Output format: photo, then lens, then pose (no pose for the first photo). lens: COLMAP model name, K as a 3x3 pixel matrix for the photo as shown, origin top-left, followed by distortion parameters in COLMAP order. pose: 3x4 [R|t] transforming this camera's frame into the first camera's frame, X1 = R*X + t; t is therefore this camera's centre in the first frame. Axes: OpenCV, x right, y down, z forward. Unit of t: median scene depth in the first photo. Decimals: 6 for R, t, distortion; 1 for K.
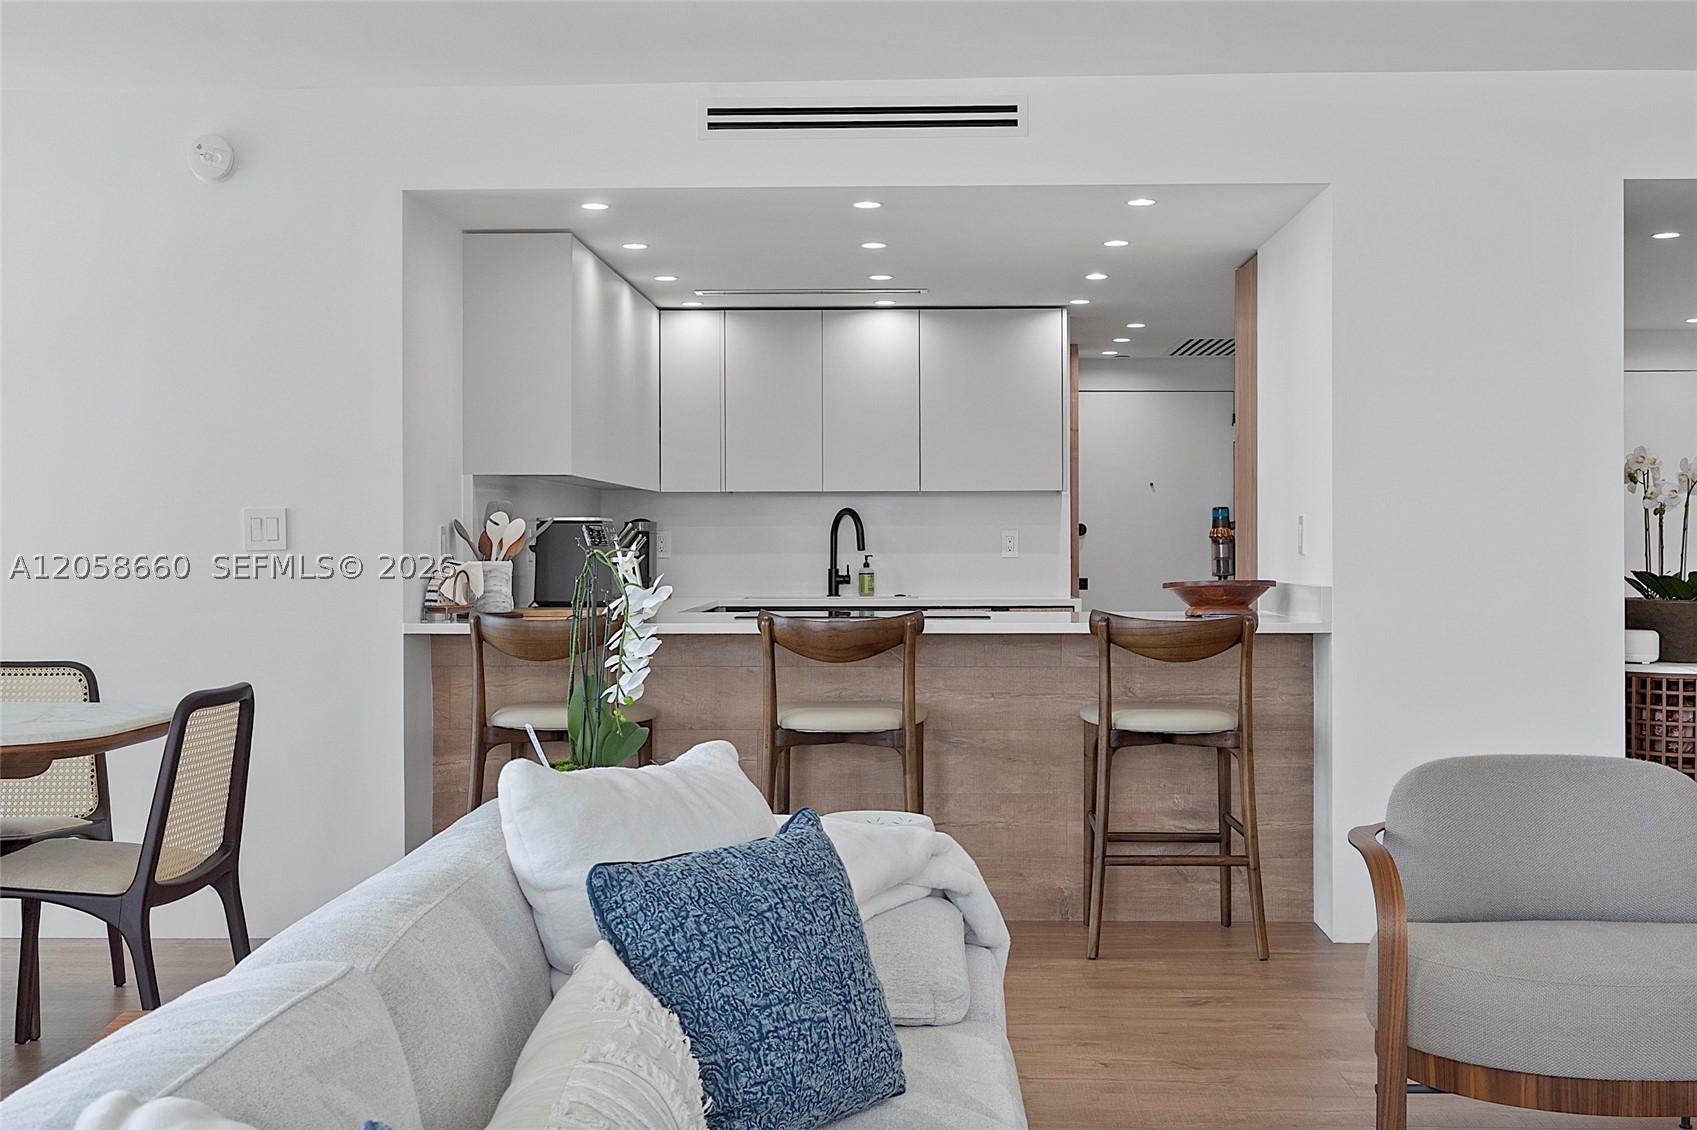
lens RADIAL K [[1916.0, 0, 848.2], [0, 1916.0, 568.2], [0, 0, 1]] dist [0.030718, 0.000000]
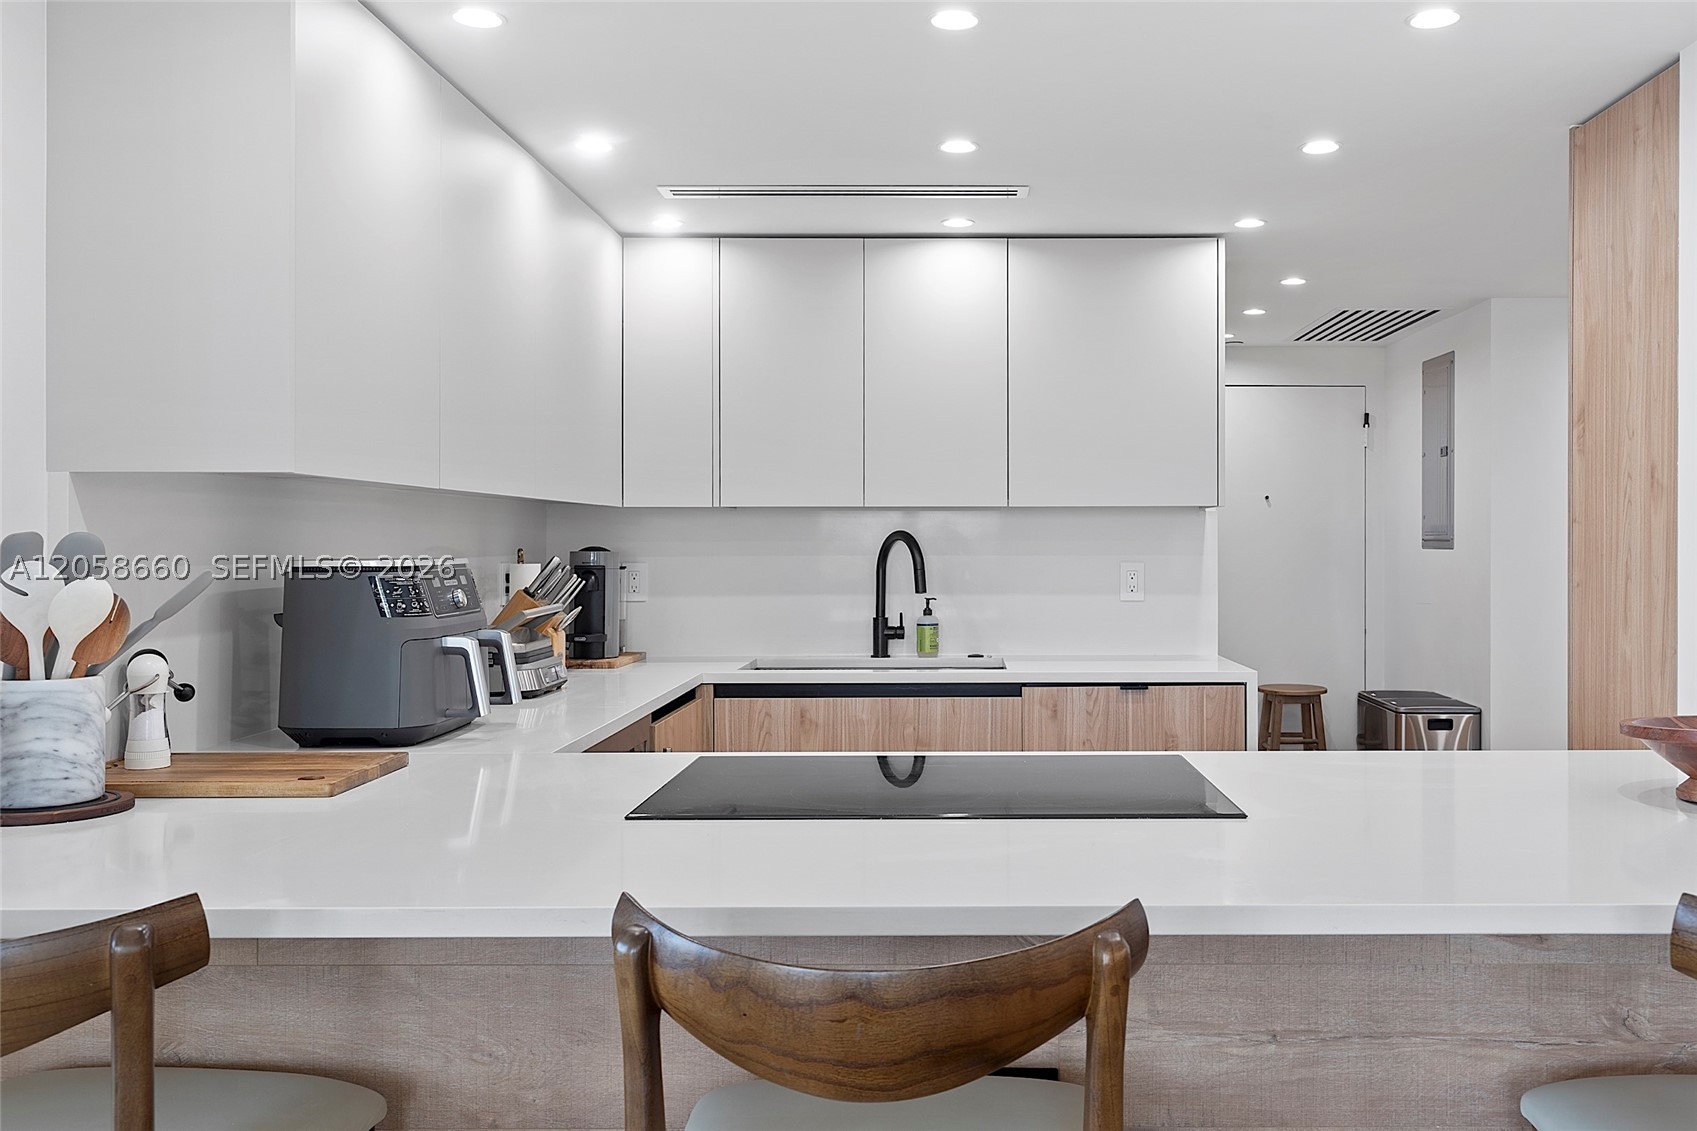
lens RADIAL K [[1371.1, 0, 849.6], [0, 1371.1, 564.0], [0, 0, 1]] dist [-0.006237, -0.000954]
pose [[0.999294, 0.004065, -0.037352, -0.000320], [-0.003912, 0.999984, 0.004150, -0.021435], [0.037368, -0.004001, 0.999294, 0.508177]]
